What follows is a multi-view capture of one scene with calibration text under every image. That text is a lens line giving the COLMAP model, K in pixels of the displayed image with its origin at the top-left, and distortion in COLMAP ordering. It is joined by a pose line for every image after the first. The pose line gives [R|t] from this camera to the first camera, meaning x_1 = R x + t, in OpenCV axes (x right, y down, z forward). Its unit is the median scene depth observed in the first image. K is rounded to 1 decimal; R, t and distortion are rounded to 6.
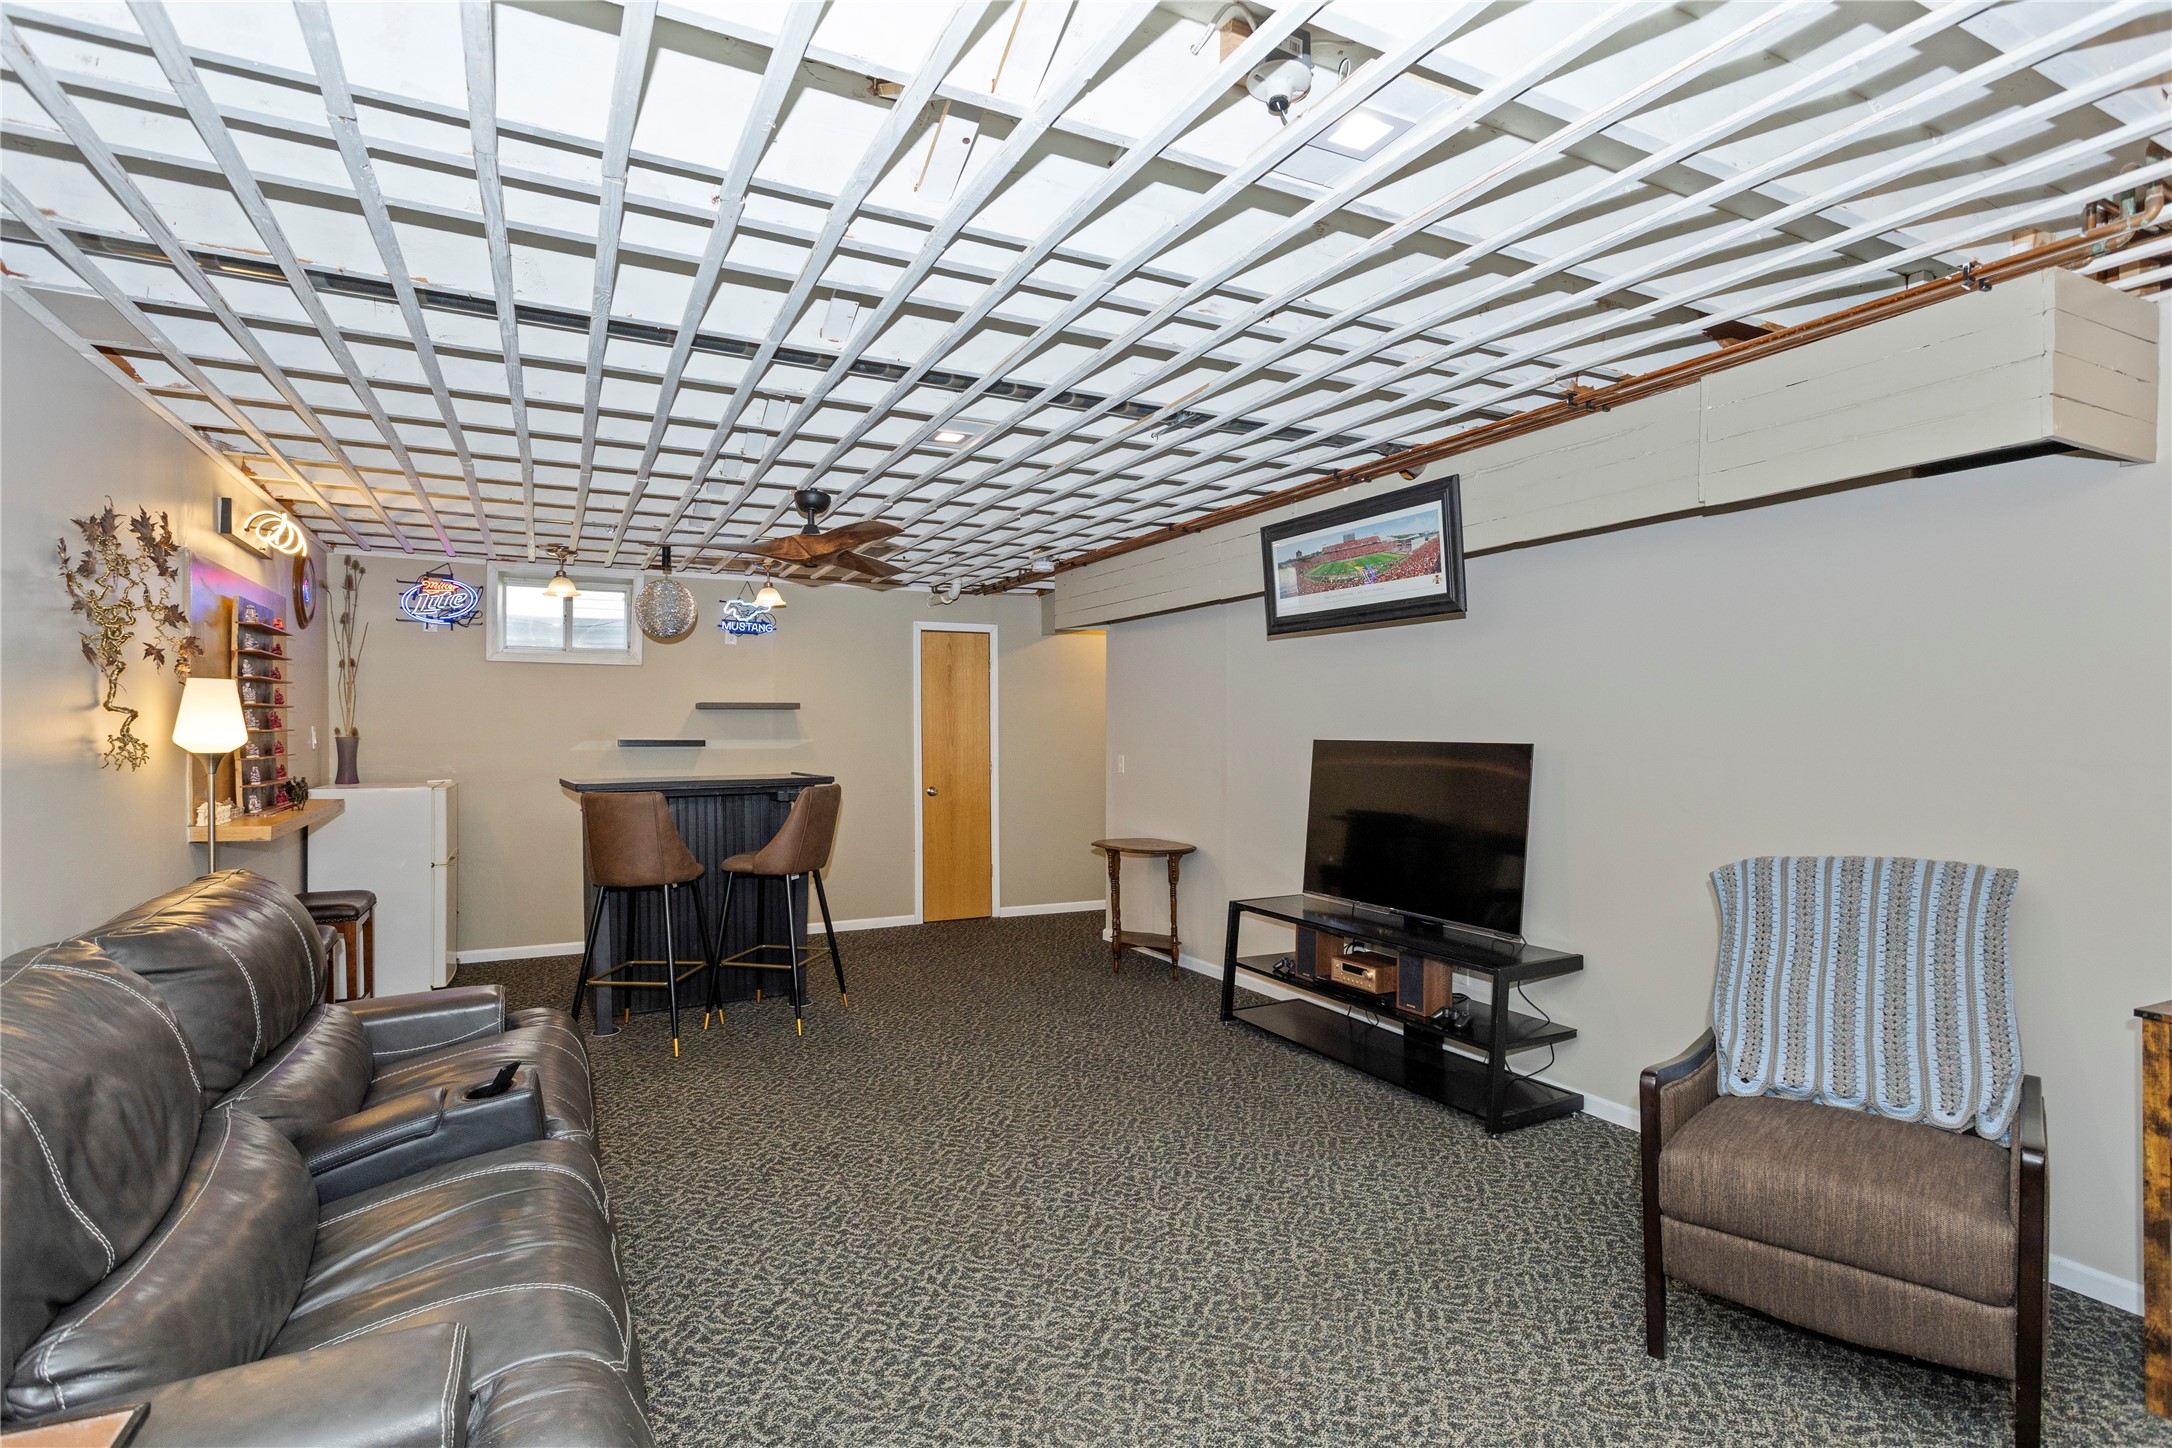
lens RADIAL K [[1090.8, 0, 1088.7], [0, 1090.8, 726.2], [0, 0, 1]] dist [-0.047929, 0.027979]
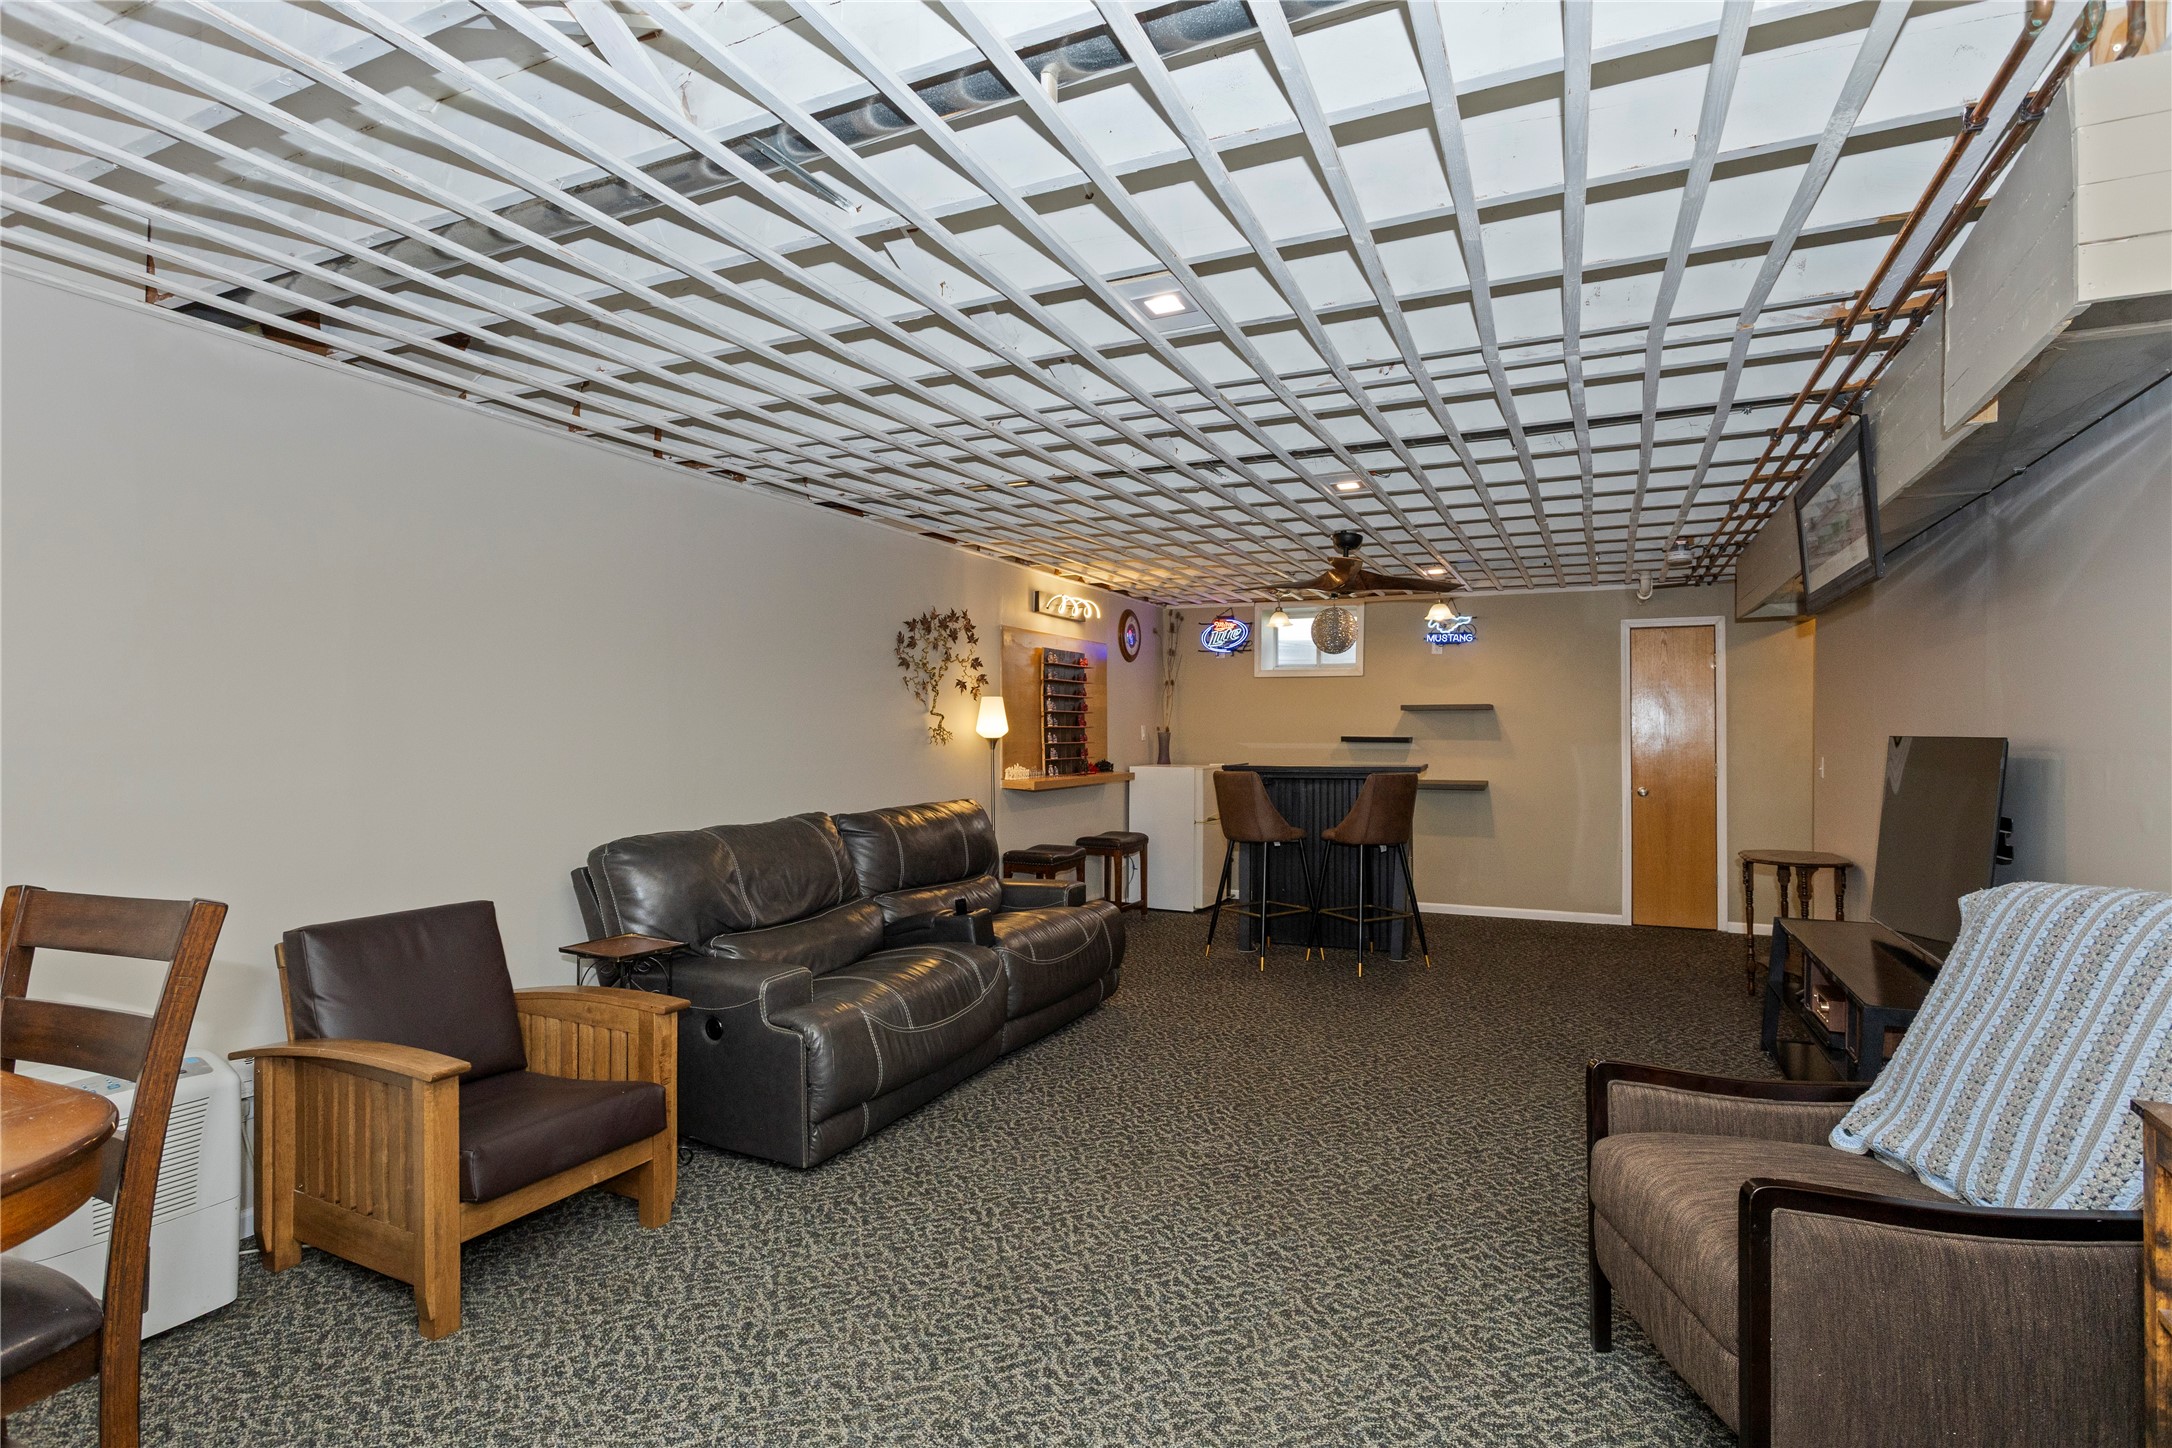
lens RADIAL K [[1090.8, 0, 1088.7], [0, 1090.8, 726.2], [0, 0, 1]] dist [-0.047929, 0.027979]
pose [[0.606997, 0.000795, -0.794704, 0.627421], [-0.005347, 0.999981, -0.003083, 0.008569], [0.794686, 0.006121, 0.606990, 0.010239]]
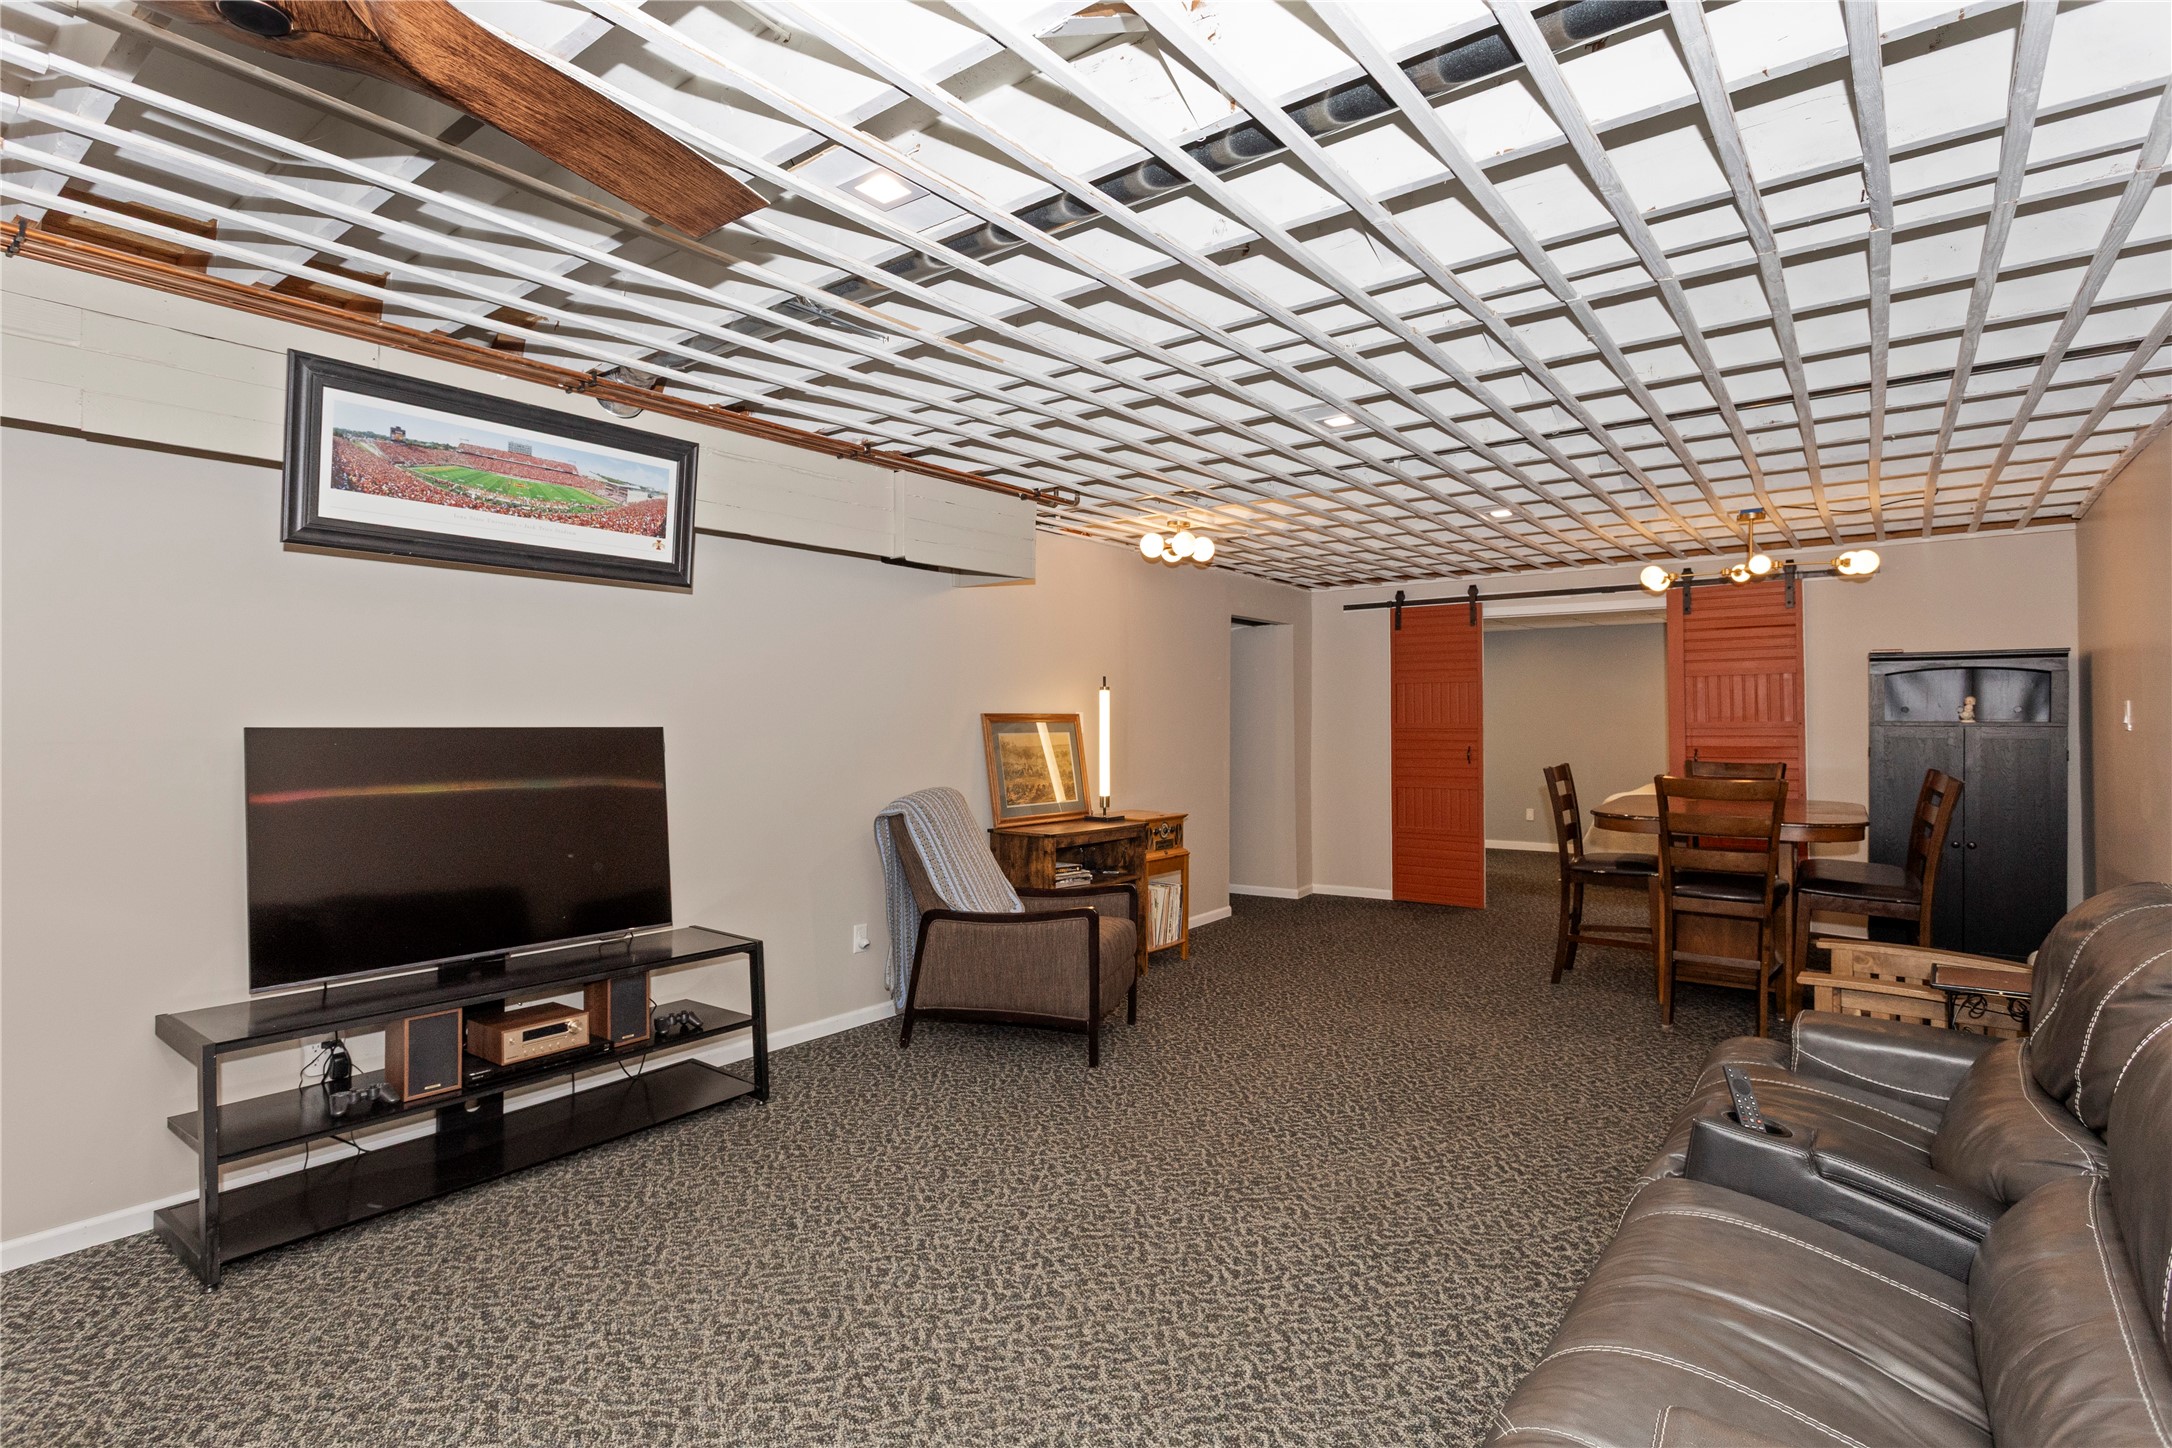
lens RADIAL K [[1036.8, 0, 1106.1], [0, 1036.8, 708.8], [0, 0, 1]] dist [-0.025185, 0.021433]
pose [[-0.435017, 0.008568, 0.900381, -0.618257], [-0.001935, 0.999944, -0.010450, 0.009059], [-0.900420, -0.006288, -0.434976, 1.050418]]
